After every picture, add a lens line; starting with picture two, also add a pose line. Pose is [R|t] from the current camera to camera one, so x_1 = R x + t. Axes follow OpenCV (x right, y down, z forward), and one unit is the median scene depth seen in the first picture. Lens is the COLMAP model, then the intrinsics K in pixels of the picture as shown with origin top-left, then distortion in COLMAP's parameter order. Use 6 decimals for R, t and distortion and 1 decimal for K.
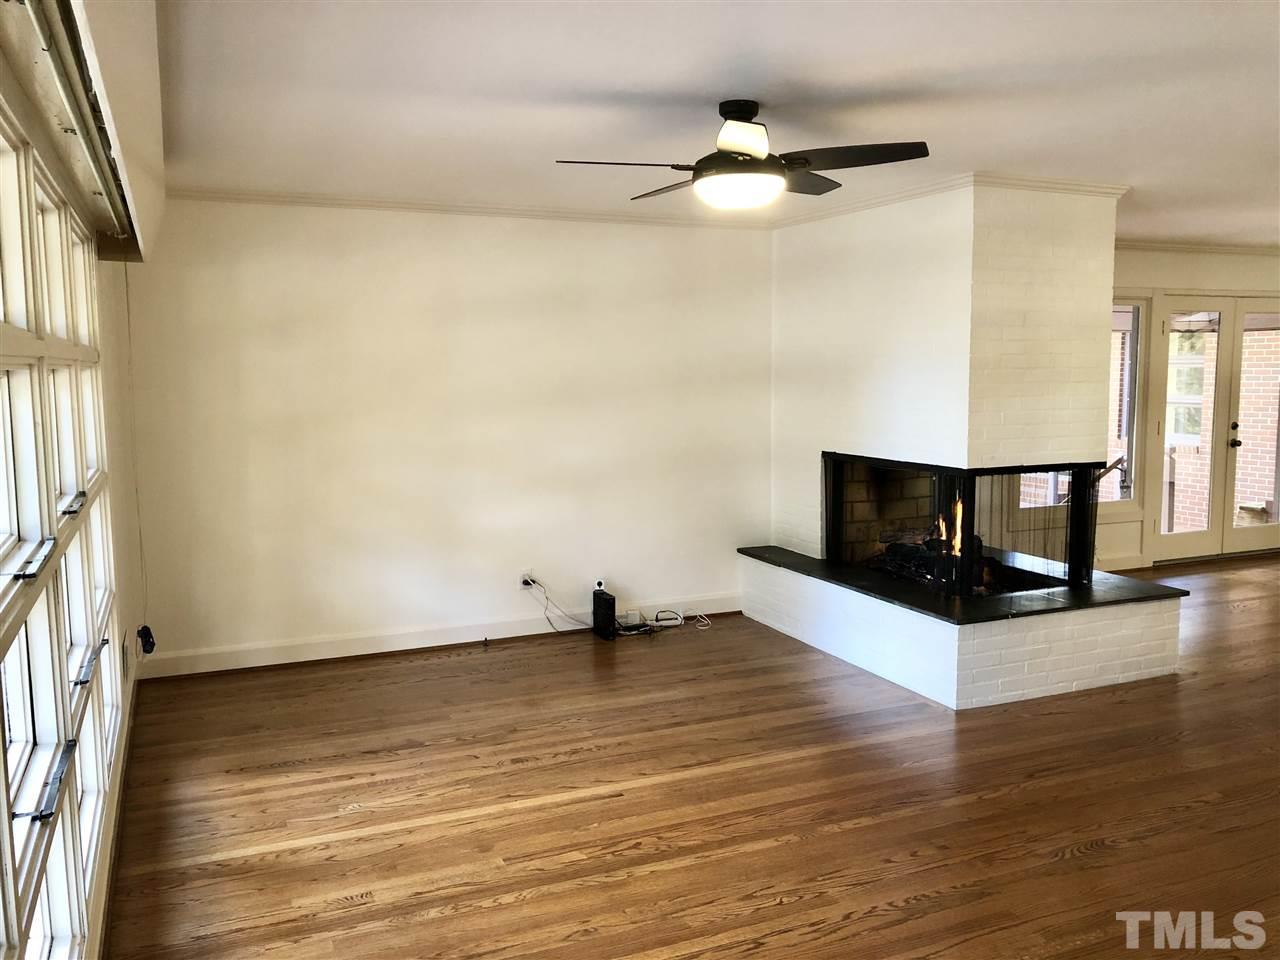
lens RADIAL K [[1060.2, 0, 644.1], [0, 1060.2, 479.5], [0, 0, 1]] dist [0.028654, -0.001649]
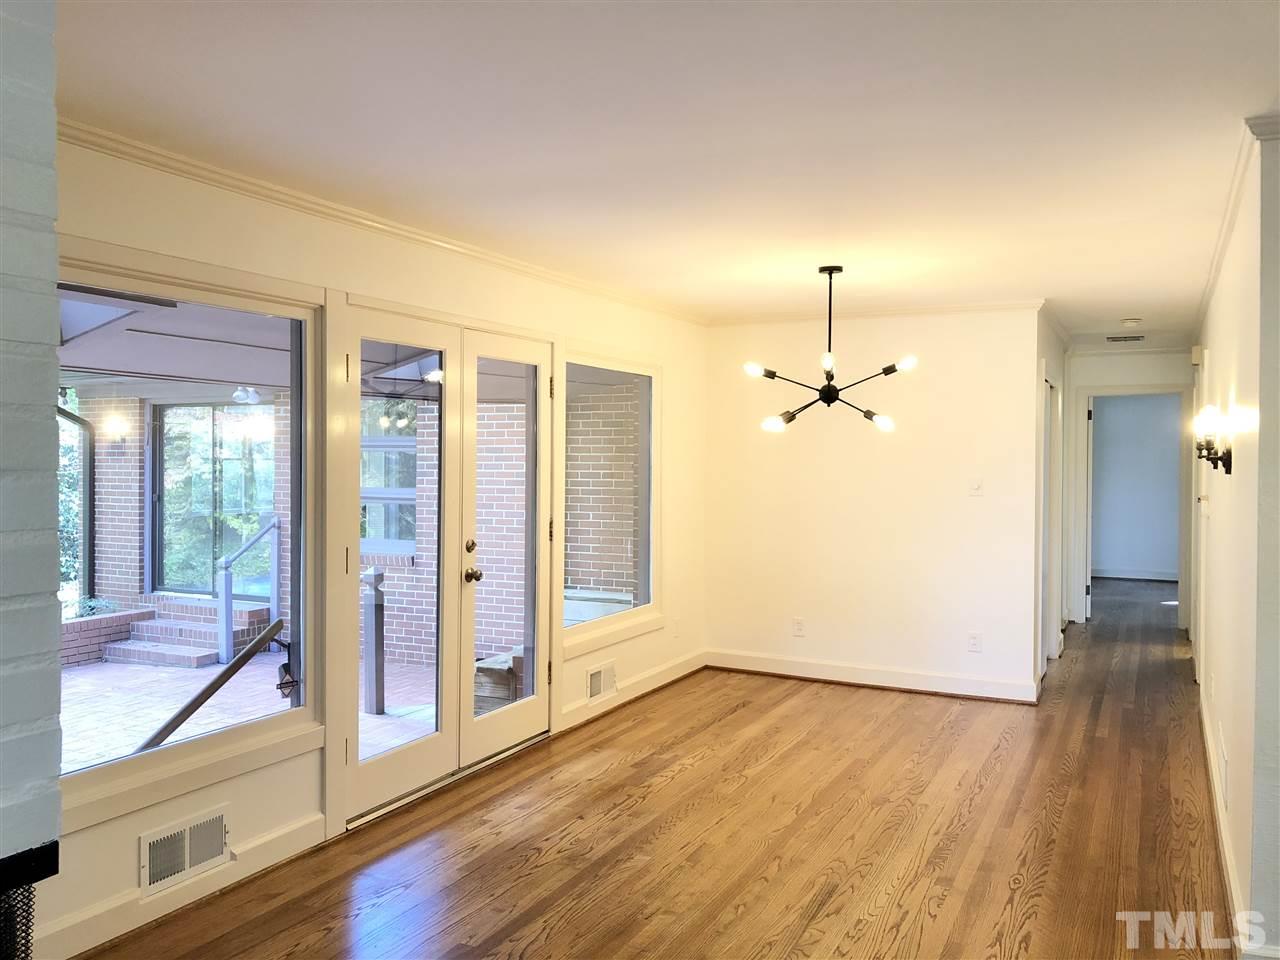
lens RADIAL K [[1060.2, 0, 647.3], [0, 1060.2, 481.1], [0, 0, 1]] dist [0.028654, -0.001649]
pose [[0.765542, 0.001075, 0.643385, 0.249543], [0.050530, 0.996809, -0.061790, -0.045291], [-0.641399, 0.079813, 0.763045, 0.486962]]
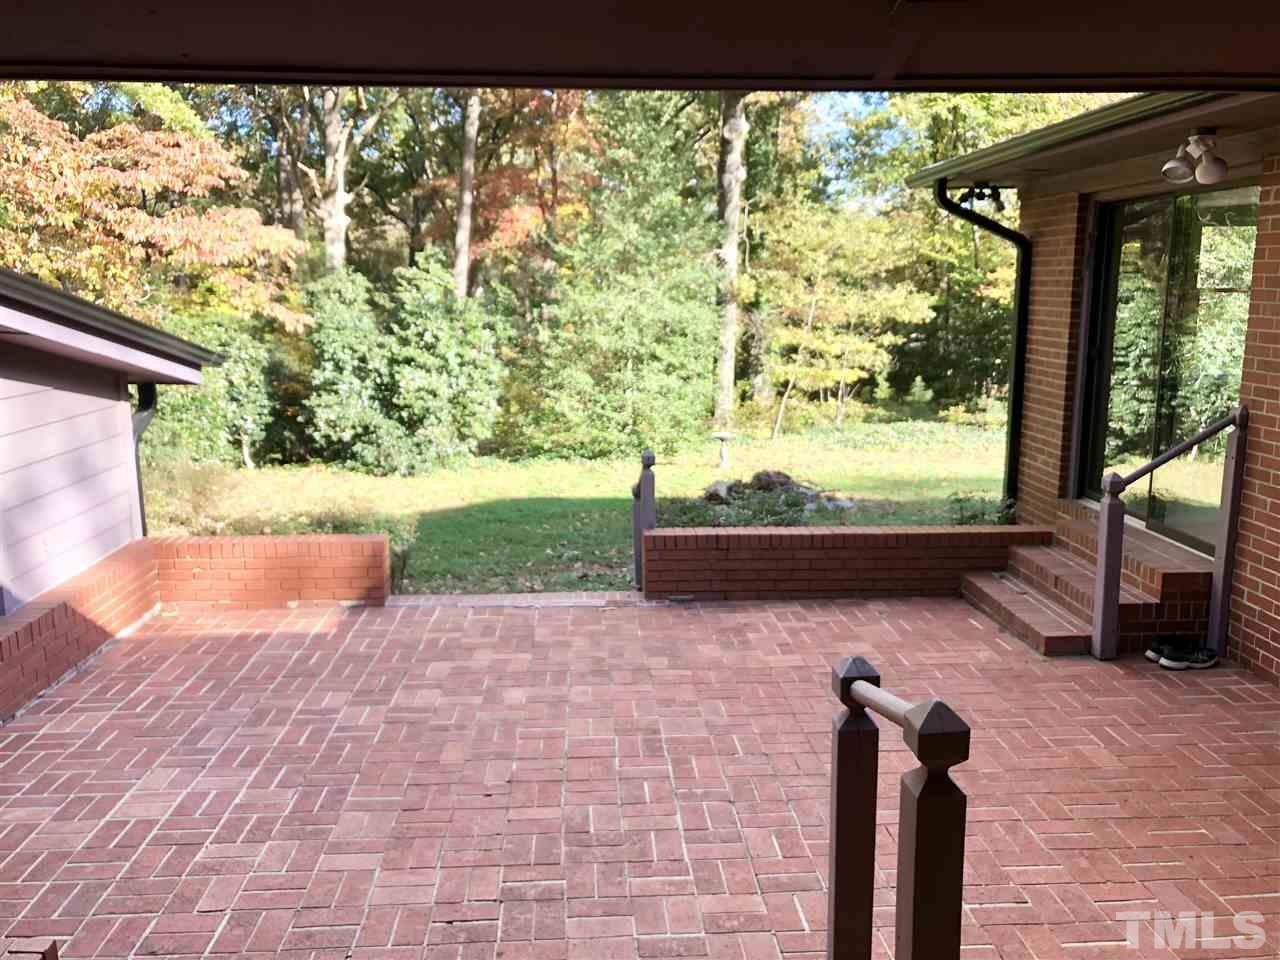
lens RADIAL K [[1060.2, 0, 639.8], [0, 1060.2, 476.4], [0, 0, 1]] dist [0.028654, -0.001649]
pose [[0.933138, 0.073027, -0.352024, 0.612957], [-0.043099, 0.994814, 0.092127, -0.104307], [0.356926, -0.070796, 0.931446, 0.986750]]
